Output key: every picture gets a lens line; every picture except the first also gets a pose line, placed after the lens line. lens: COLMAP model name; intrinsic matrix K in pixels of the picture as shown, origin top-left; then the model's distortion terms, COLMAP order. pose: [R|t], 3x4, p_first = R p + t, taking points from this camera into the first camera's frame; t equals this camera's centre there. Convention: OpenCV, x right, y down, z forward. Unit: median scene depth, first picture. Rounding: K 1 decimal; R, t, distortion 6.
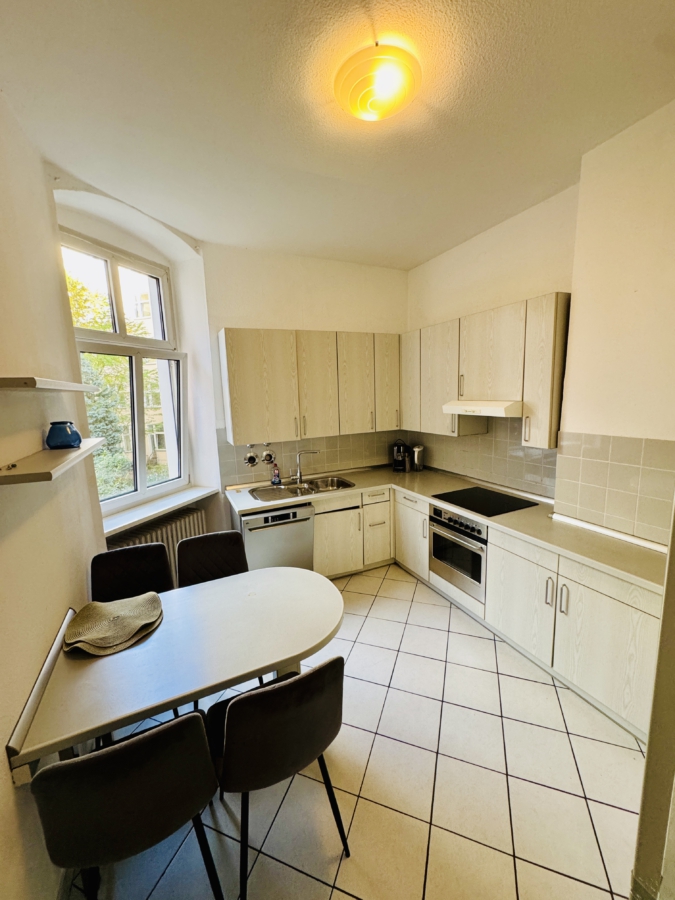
lens RADIAL K [[359.2, 0, 335.9], [0, 359.2, 449.5], [0, 0, 1]] dist [0.000001, -0.000269]
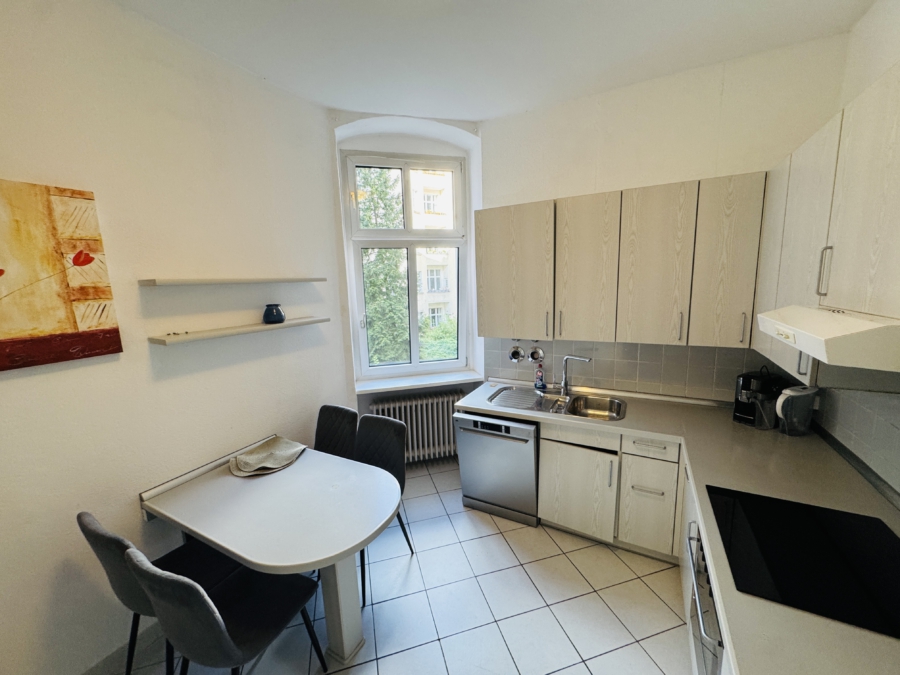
lens RADIAL K [[359.2, 0, 448.6], [0, 359.2, 336.3], [0, 0, 1]] dist [0.000001, -0.000269]
pose [[0.596937, 0.138553, -0.790234, 0.384022], [-0.116336, 0.989513, 0.085613, -0.076982], [0.793808, 0.040827, 0.606796, 0.343738]]
